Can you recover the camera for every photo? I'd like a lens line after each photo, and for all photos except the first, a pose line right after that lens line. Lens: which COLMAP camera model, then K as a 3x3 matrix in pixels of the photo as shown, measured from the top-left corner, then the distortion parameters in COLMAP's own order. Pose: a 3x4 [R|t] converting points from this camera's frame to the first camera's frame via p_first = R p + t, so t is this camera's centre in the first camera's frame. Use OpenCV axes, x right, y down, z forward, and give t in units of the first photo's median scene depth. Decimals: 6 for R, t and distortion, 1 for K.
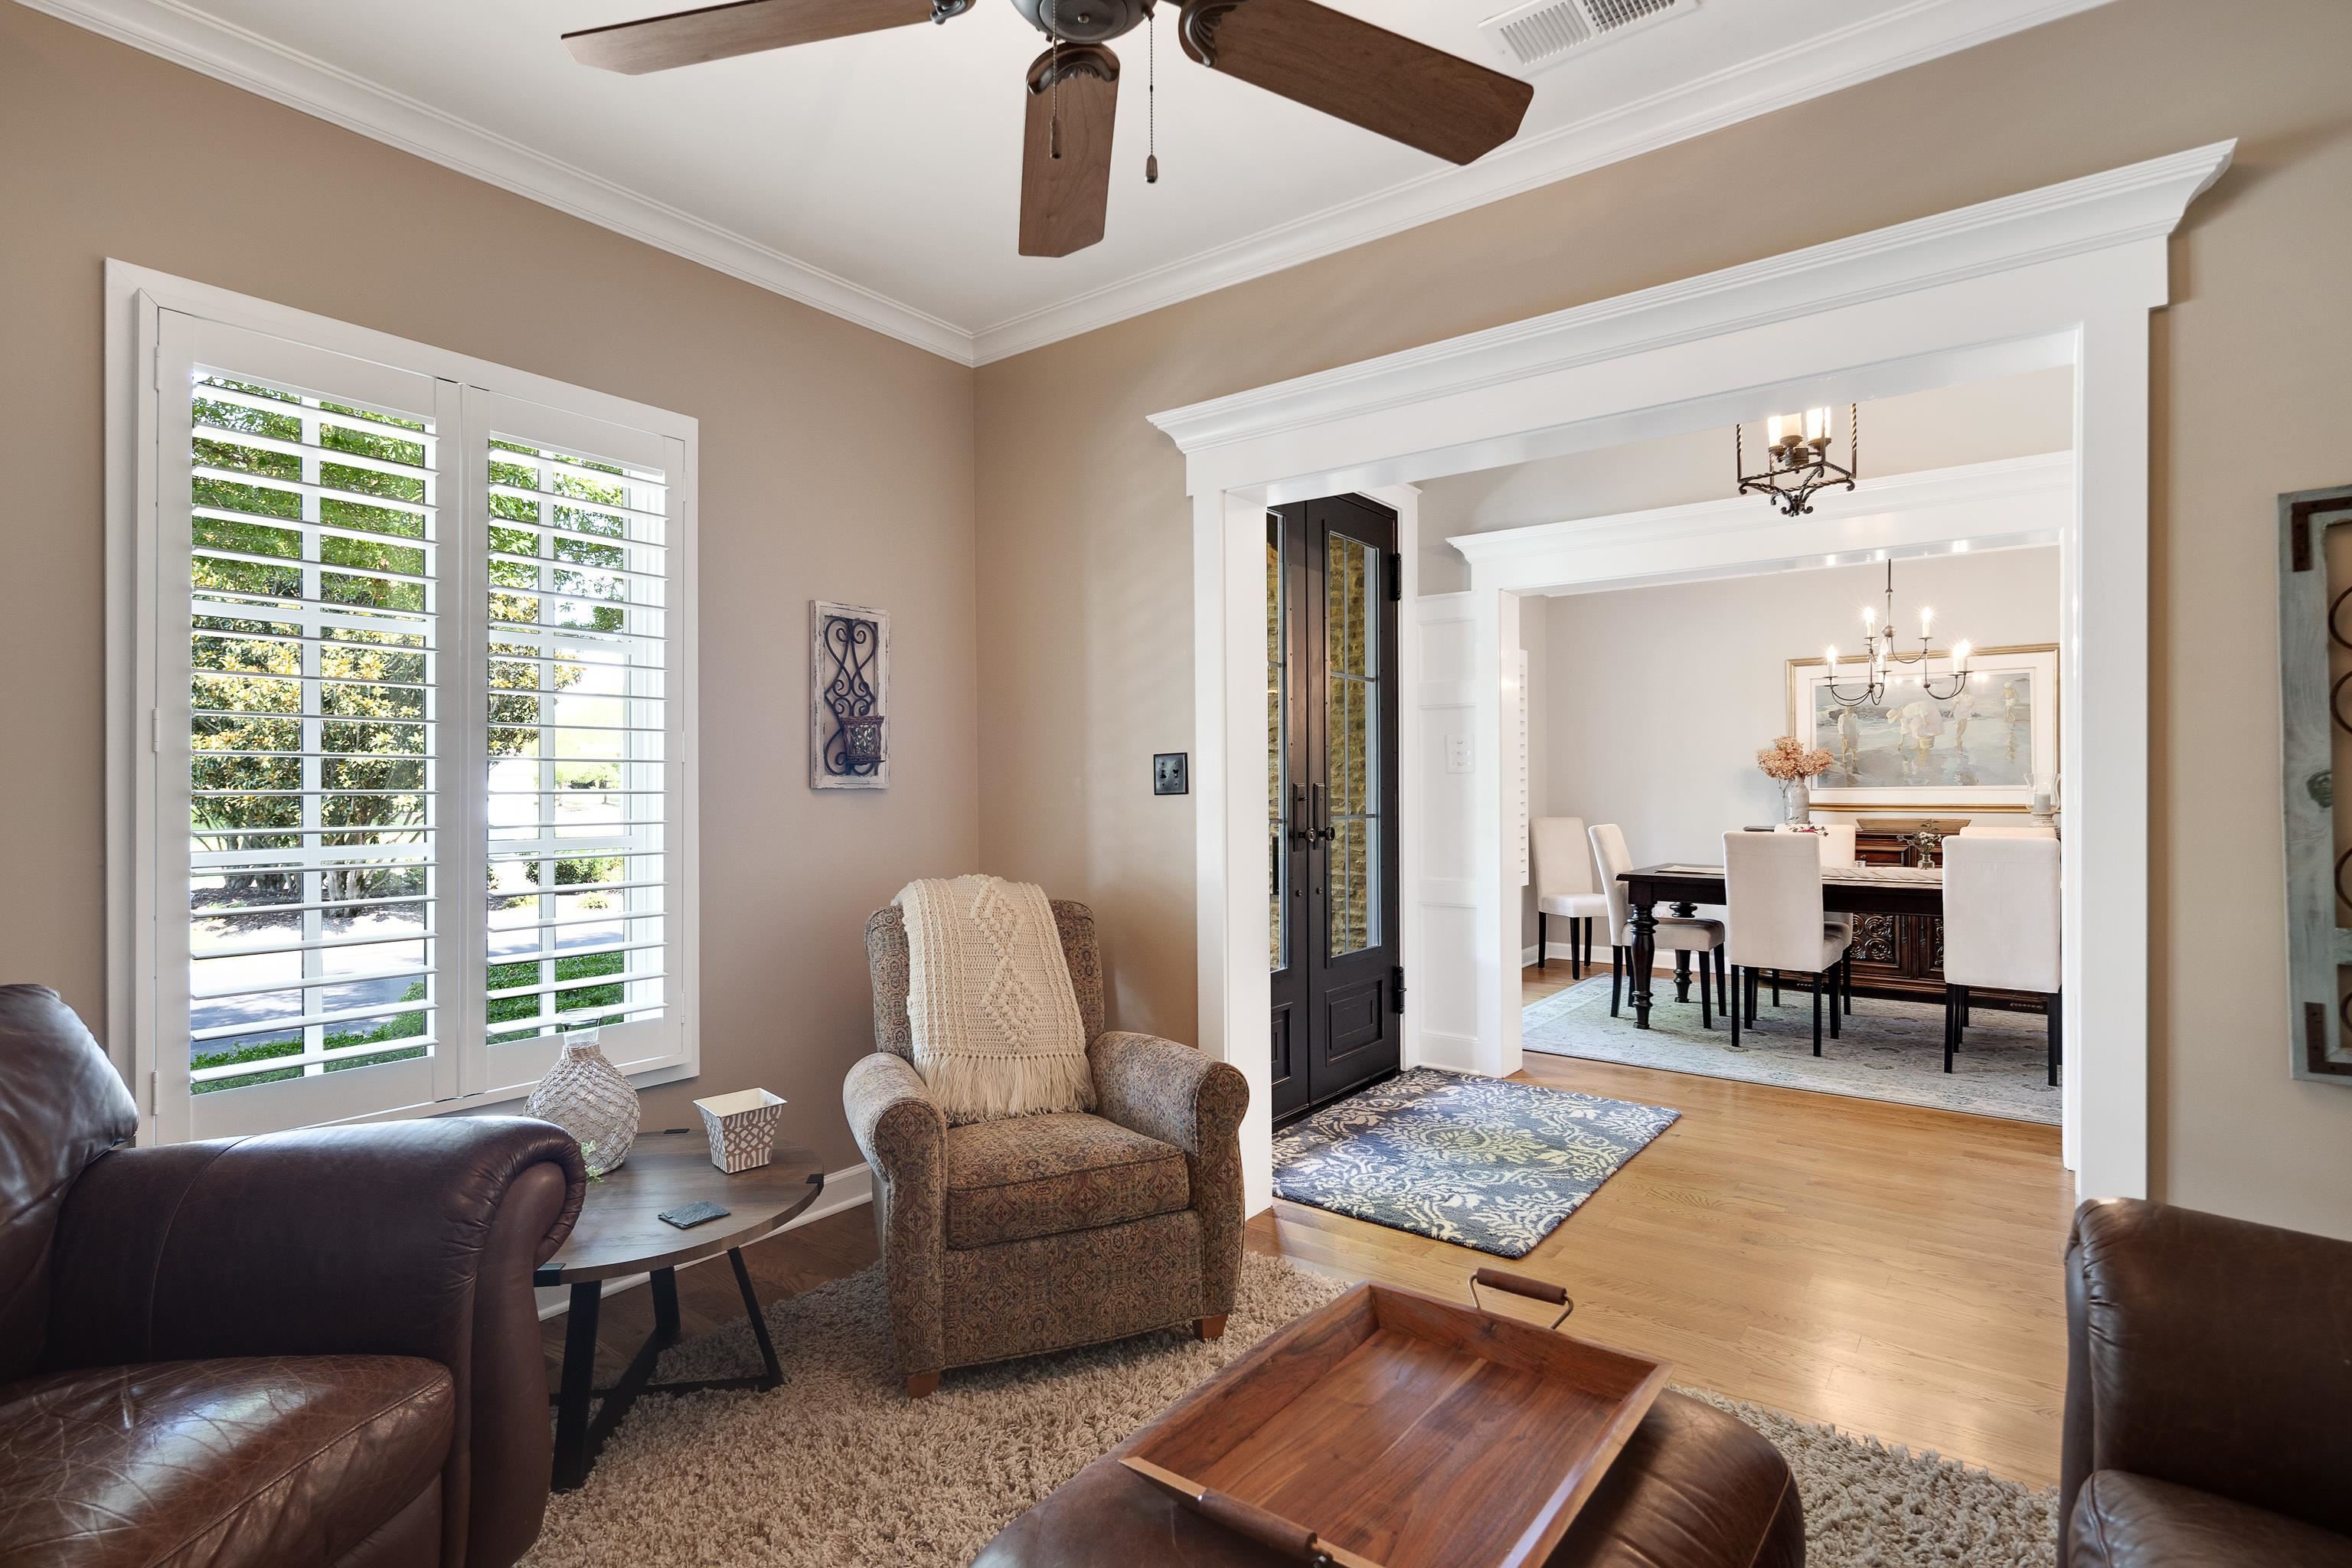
lens RADIAL K [[1127.8, 0, 1168.7], [0, 1127.8, 781.5], [0, 0, 1]] dist [0.002971, -0.004844]
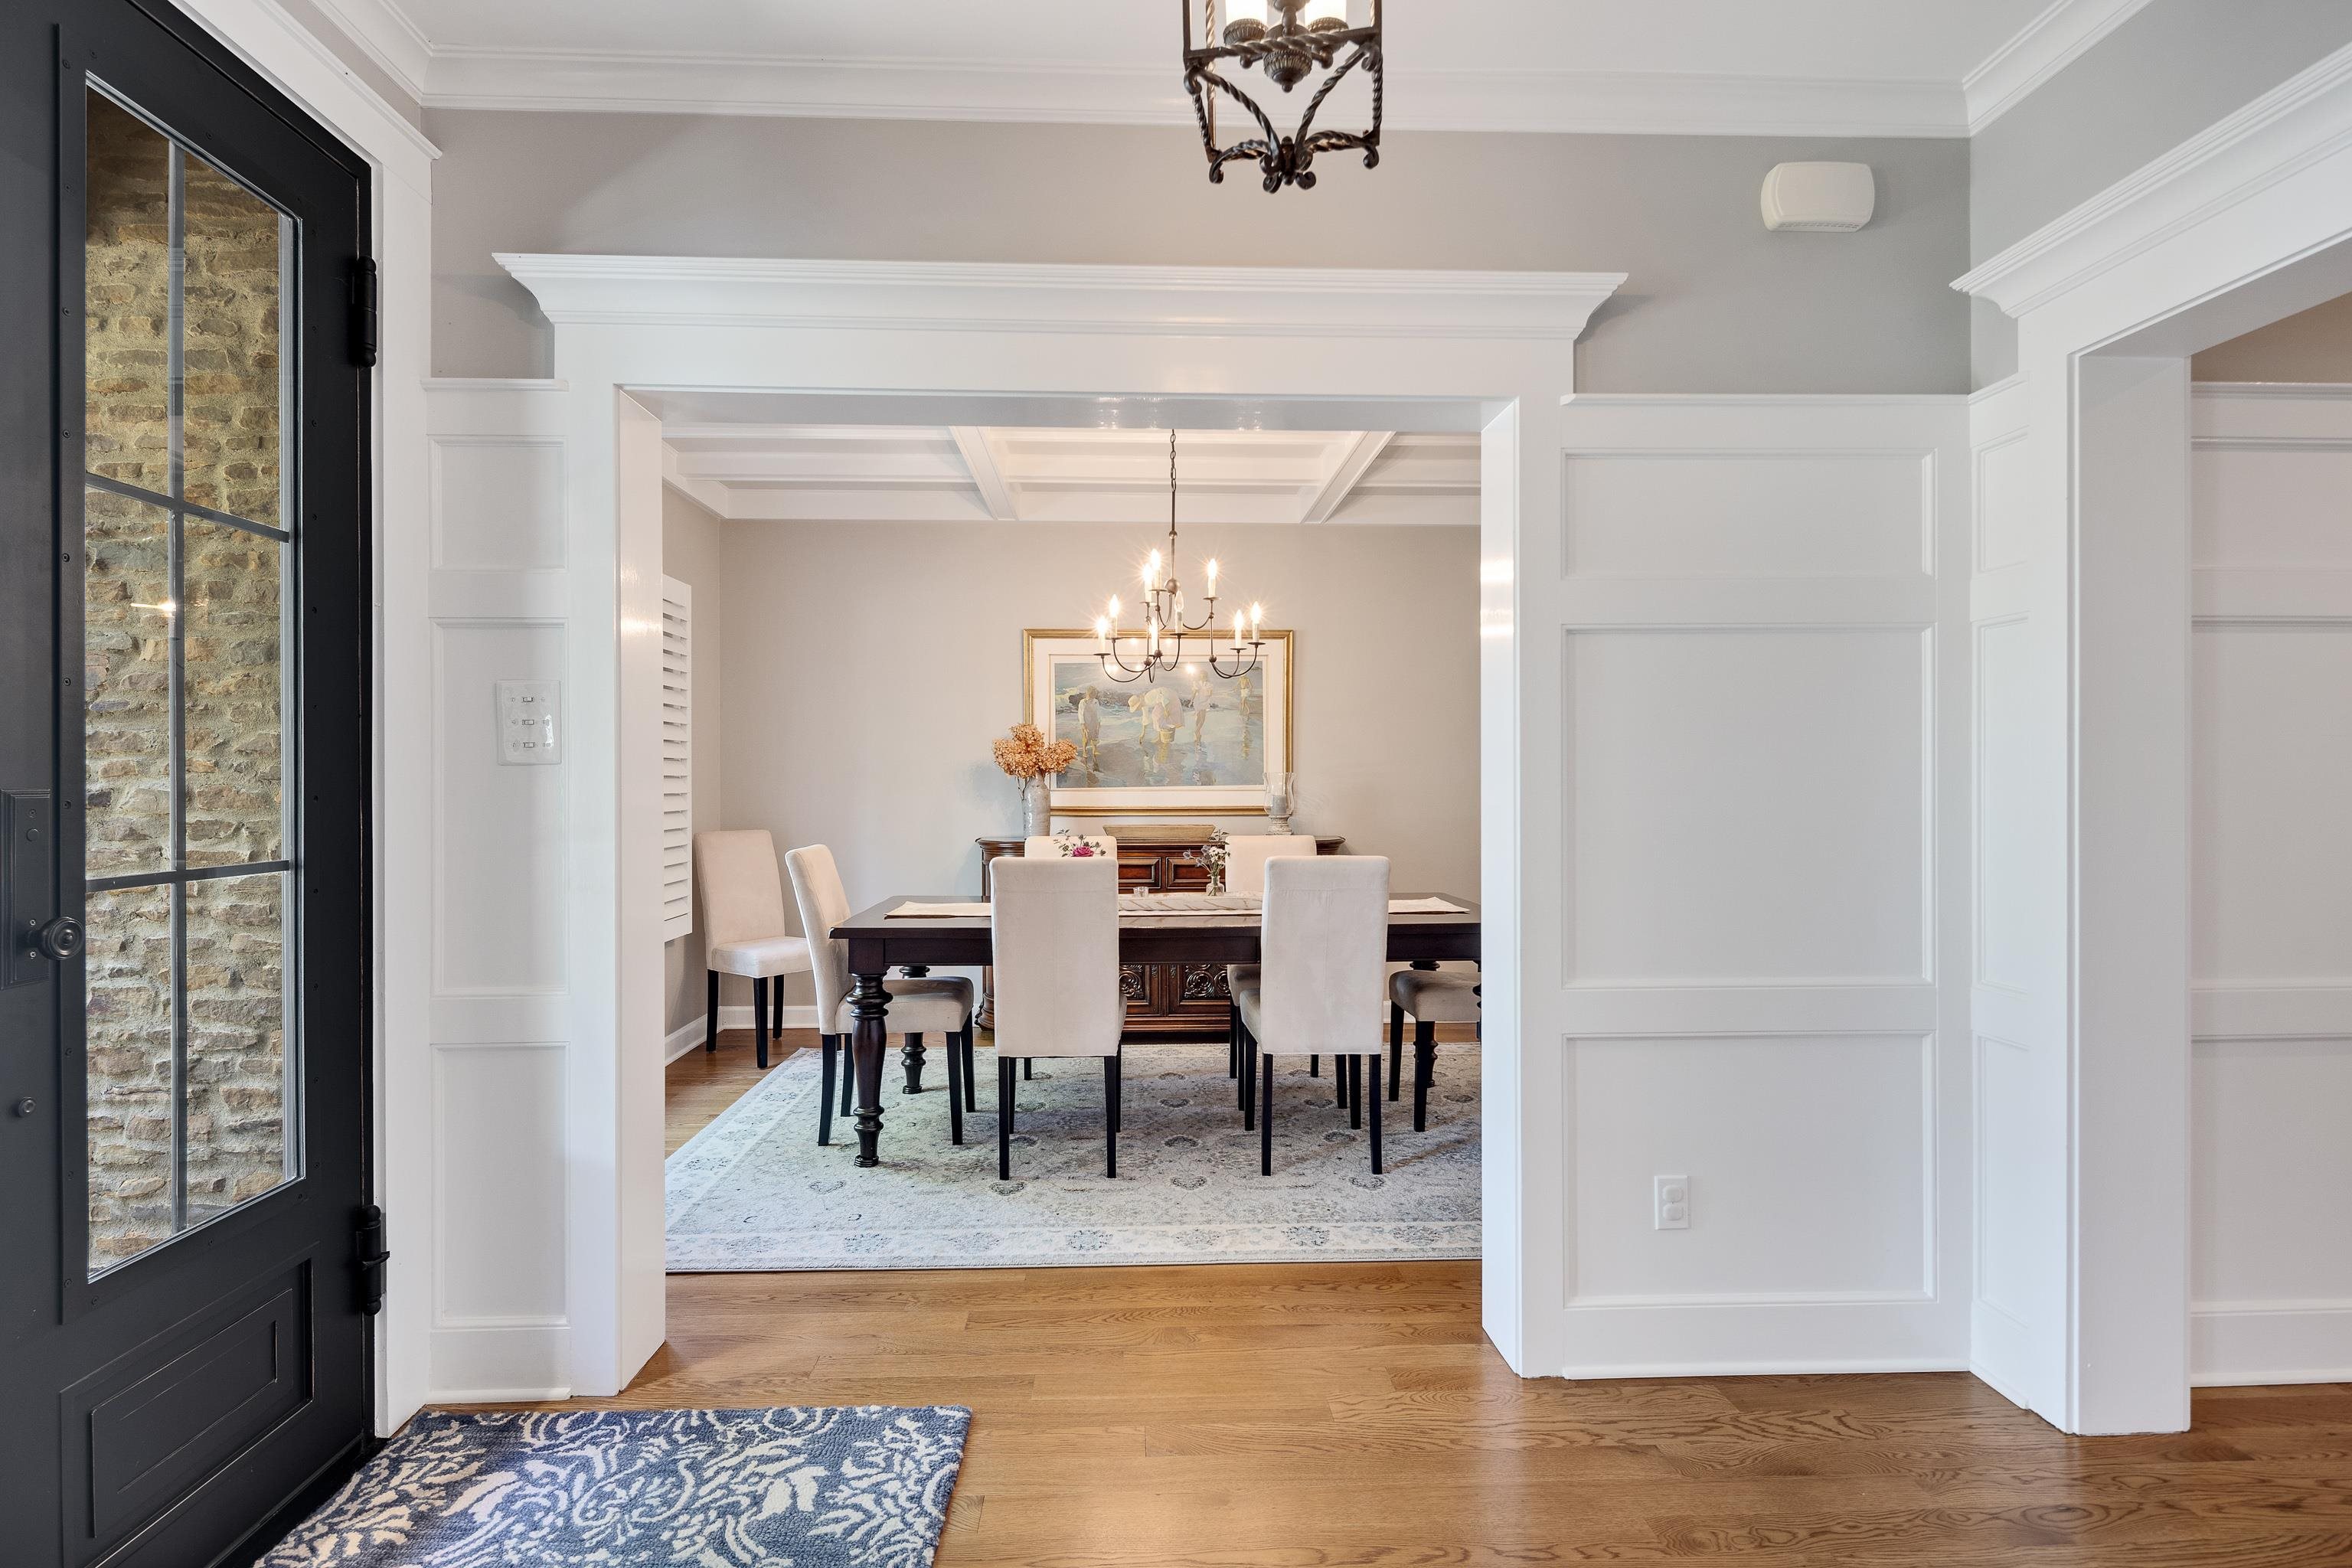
lens RADIAL K [[1127.8, 0, 1165.9], [0, 1127.8, 773.4], [0, 0, 1]] dist [0.002971, -0.004844]
pose [[0.766978, 0.005043, 0.641654, 0.159141], [-0.002599, 0.999985, -0.004752, -0.001949], [-0.641669, 0.001977, 0.766979, 0.464660]]
